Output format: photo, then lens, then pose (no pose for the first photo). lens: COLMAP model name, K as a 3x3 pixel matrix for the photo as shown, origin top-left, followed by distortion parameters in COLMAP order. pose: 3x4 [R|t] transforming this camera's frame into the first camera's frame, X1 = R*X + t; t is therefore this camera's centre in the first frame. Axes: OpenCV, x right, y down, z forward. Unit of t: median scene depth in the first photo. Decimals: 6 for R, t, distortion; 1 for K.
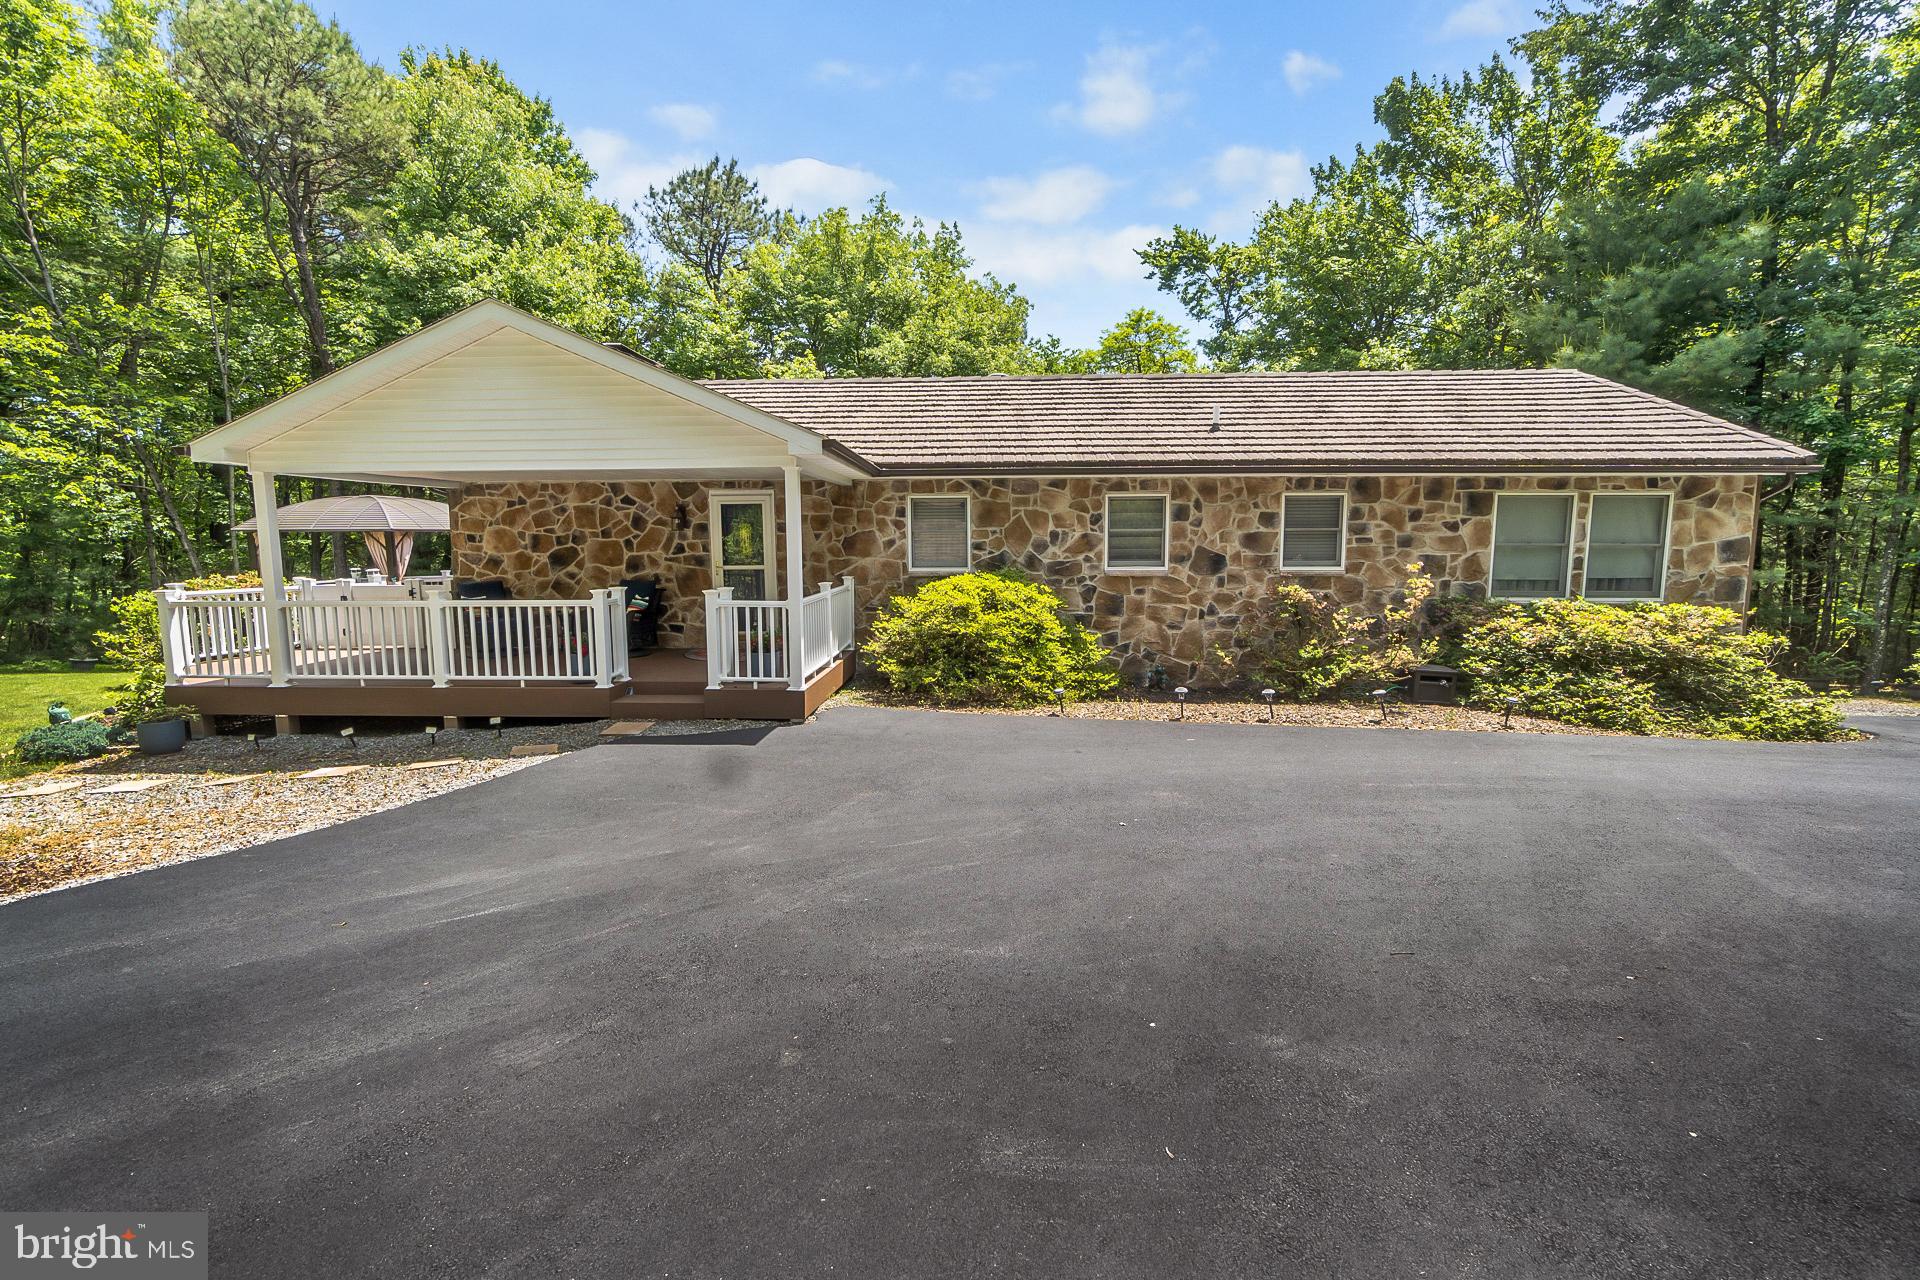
lens RADIAL K [[826.2, 0, 965.1], [0, 826.2, 635.0], [0, 0, 1]] dist [-0.008766, 0.000384]
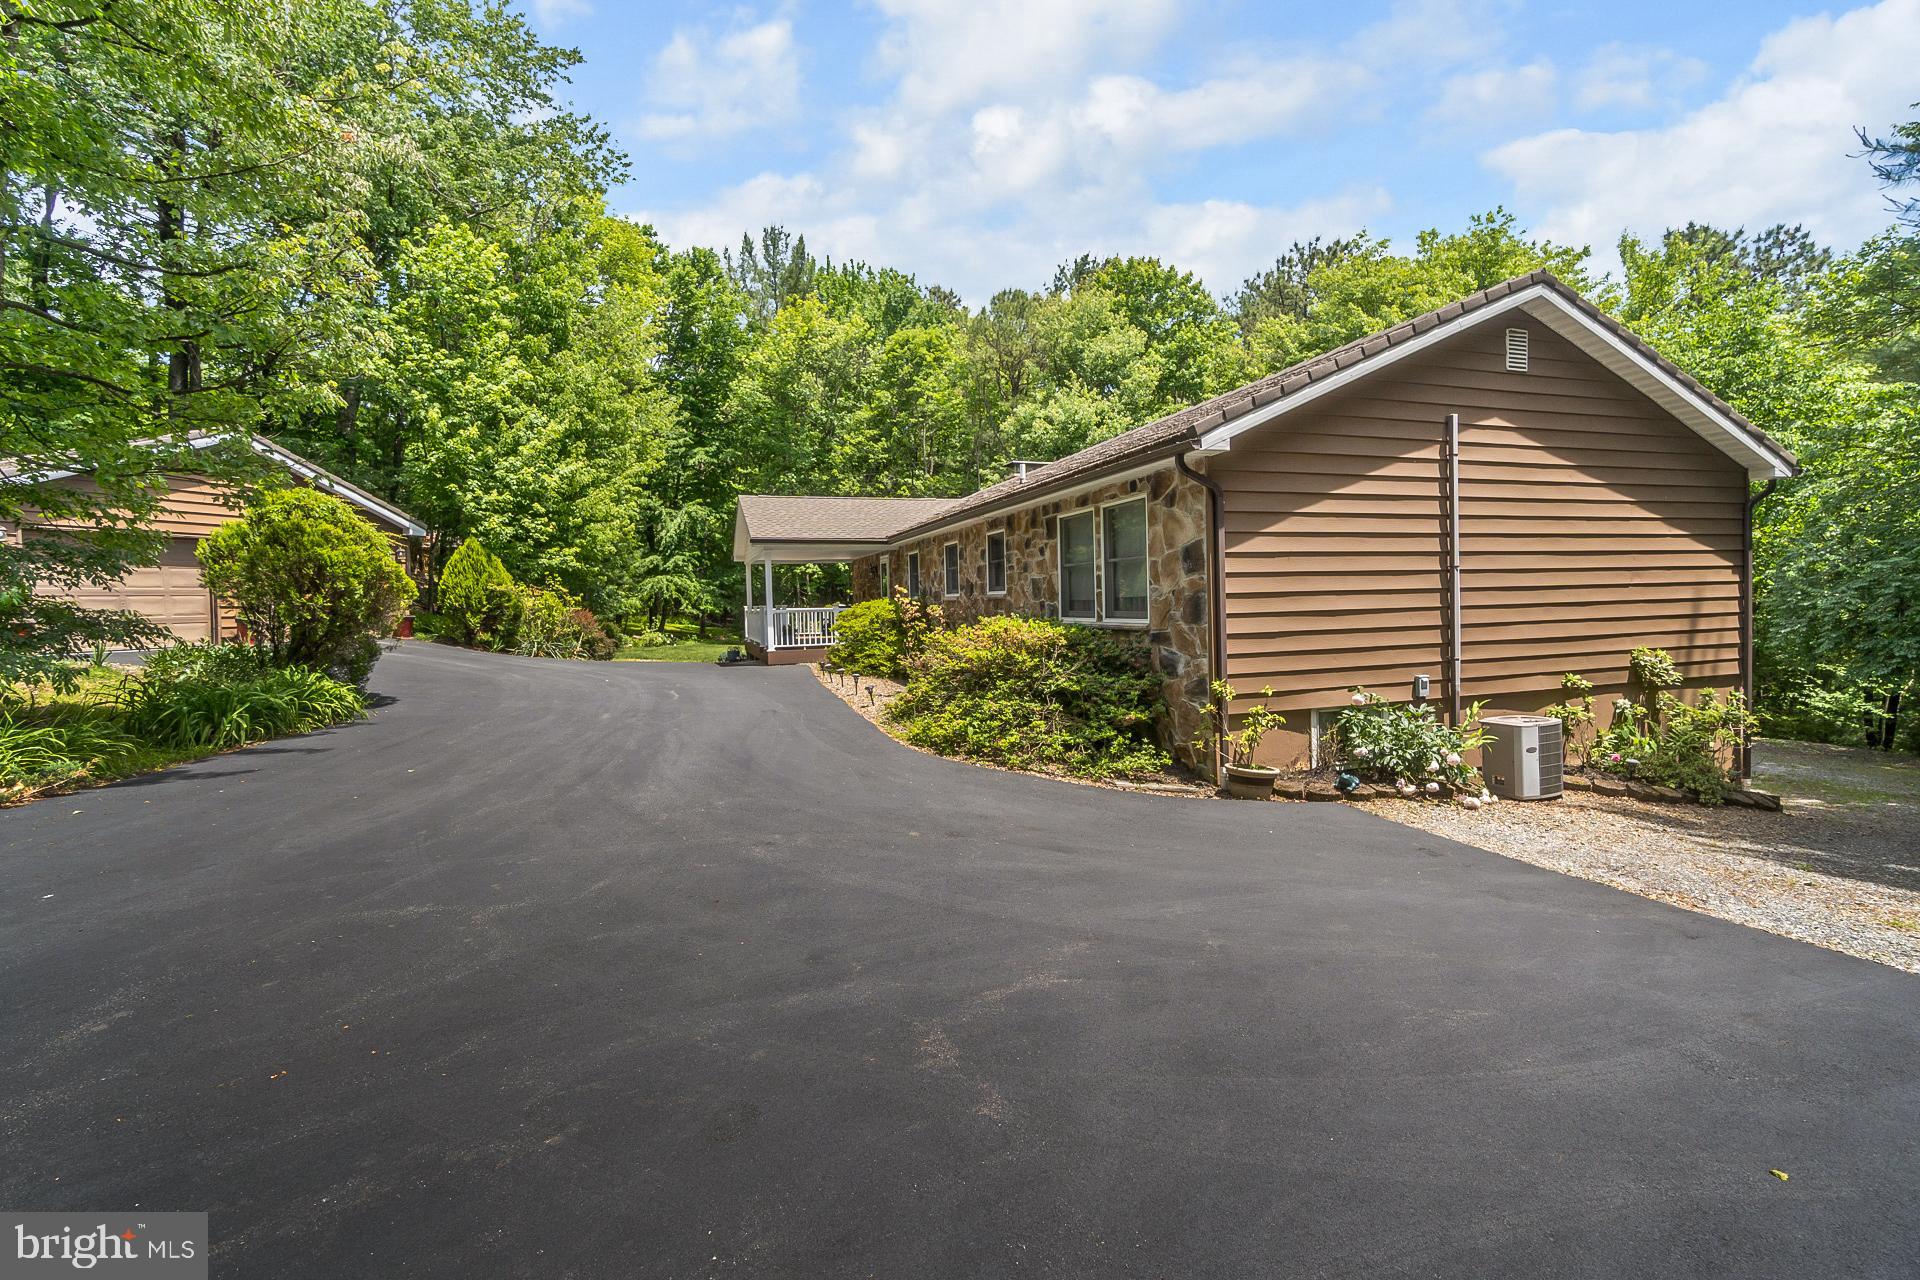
lens RADIAL K [[826.2, 0, 955.0], [0, 826.2, 632.2], [0, 0, 1]] dist [-0.008766, 0.000384]
pose [[0.362533, 0.026219, -0.931602, 1.516598], [-0.083779, 0.996474, -0.004558, -0.011681], [0.928198, 0.079701, 0.363451, 0.497882]]
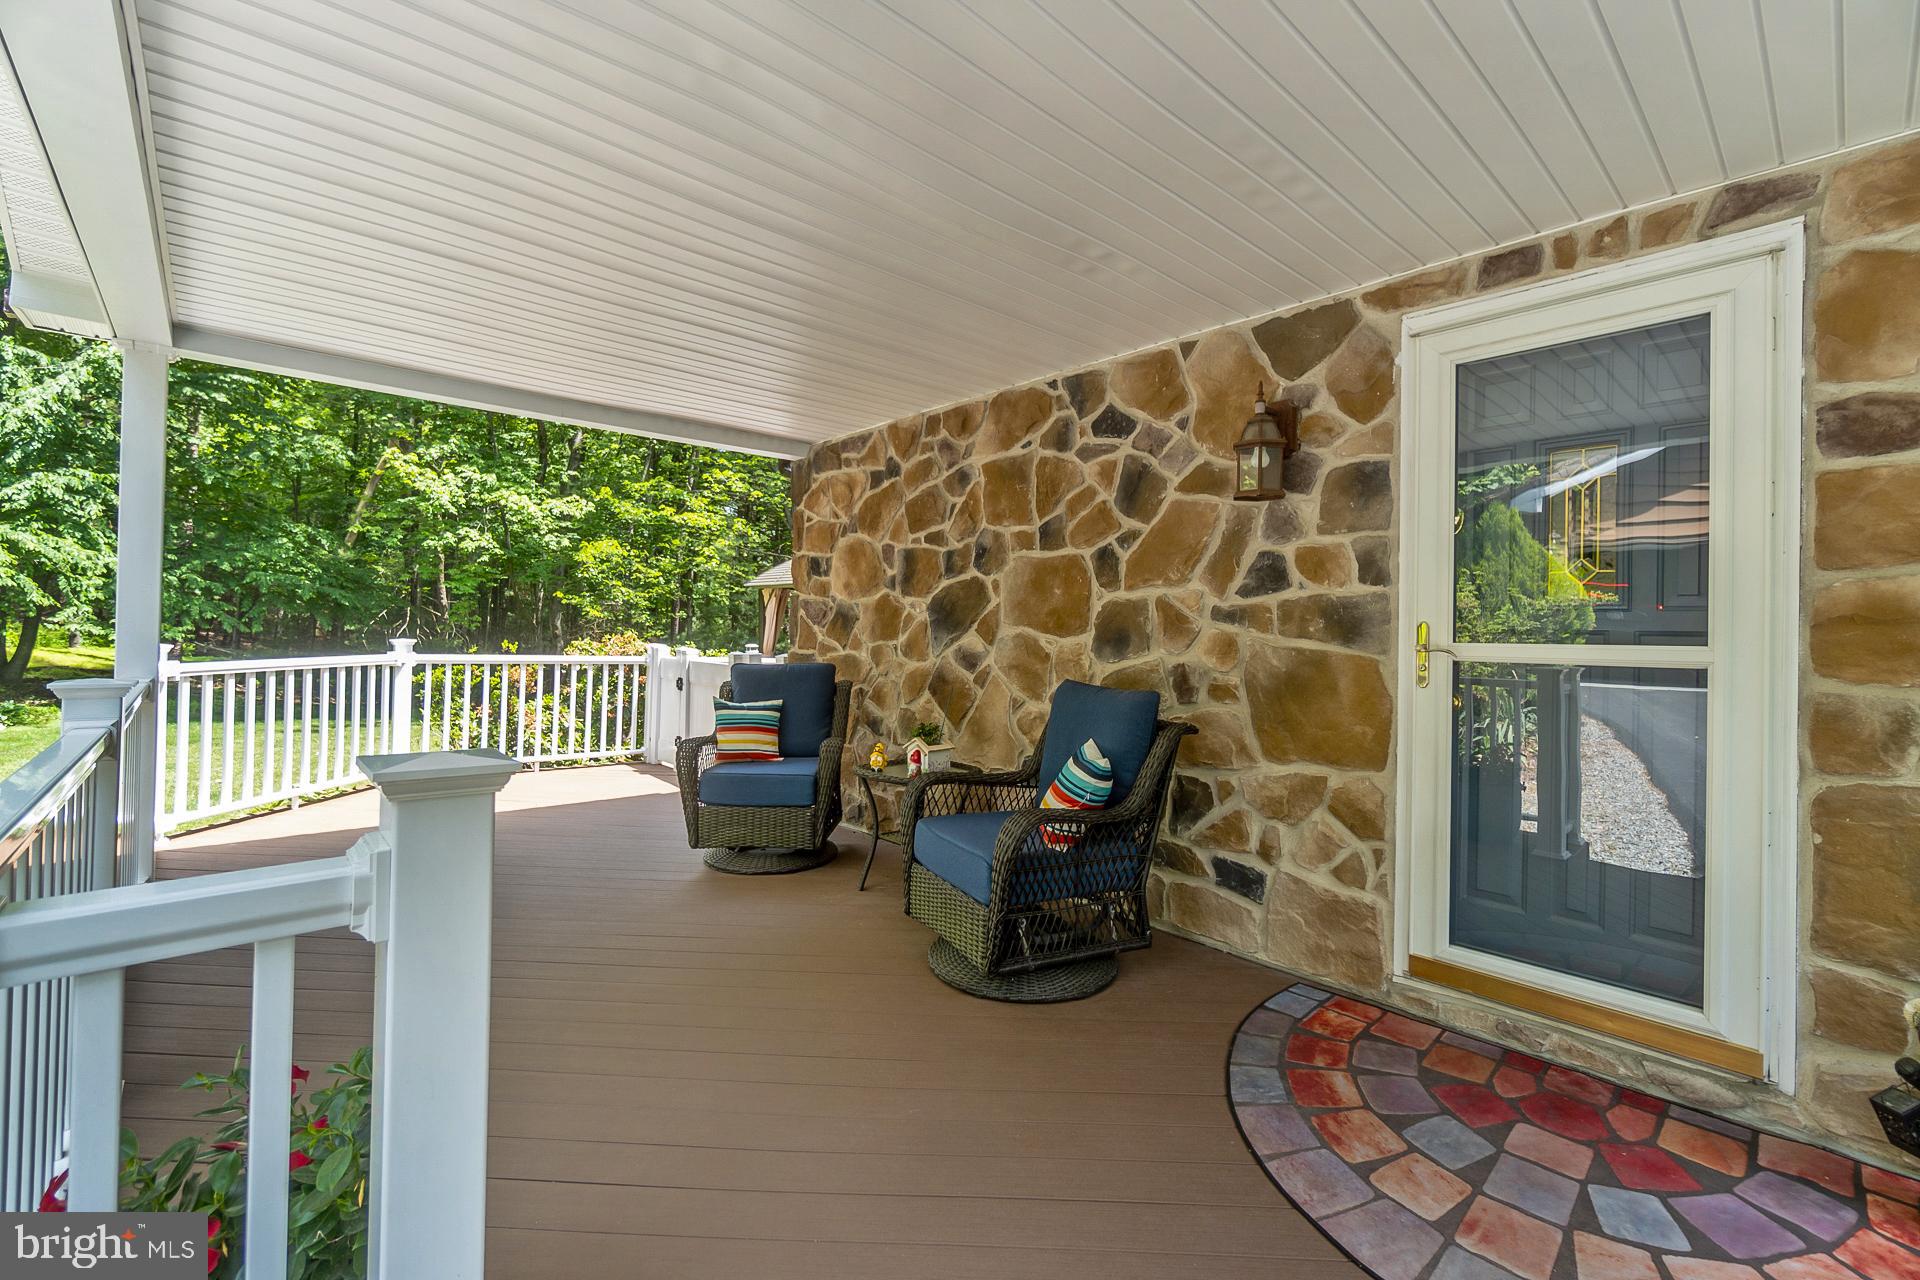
lens RADIAL K [[826.2, 0, 955.3], [0, 826.2, 624.5], [0, 0, 1]] dist [-0.008766, 0.000384]
pose [[0.702049, 0.011602, -0.712034, -0.235356], [-0.099641, 0.991632, -0.082085, -0.058897], [0.705123, 0.128575, 0.697330, 0.769233]]
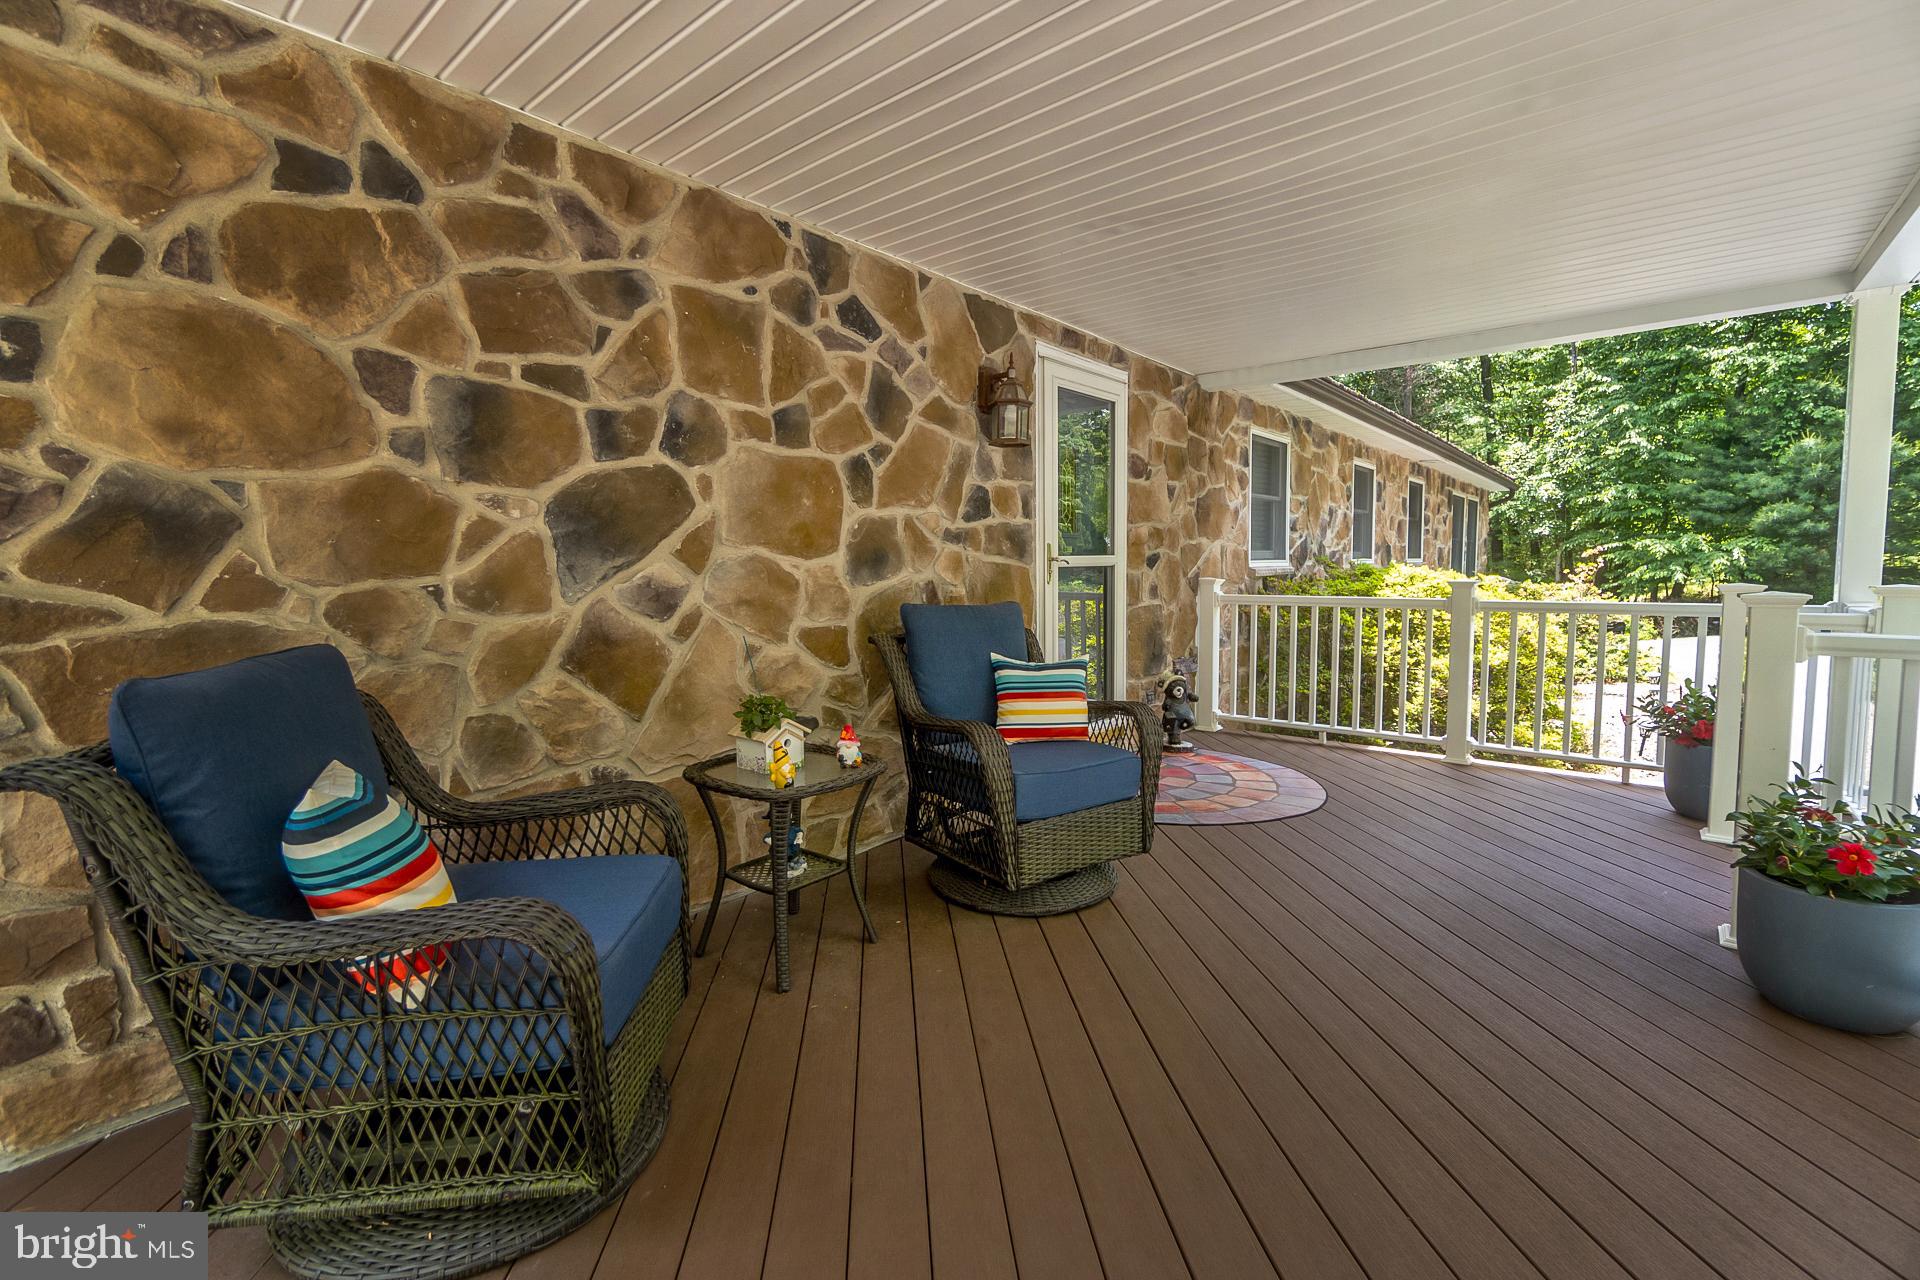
lens RADIAL K [[826.2, 0, 969.1], [0, 826.2, 628.5], [0, 0, 1]] dist [-0.008766, 0.000384]
pose [[0.603910, -0.064771, 0.794417, -0.621824], [0.097330, 0.995226, 0.007153, -0.059610], [-0.791088, 0.073001, 0.607331, 0.827184]]
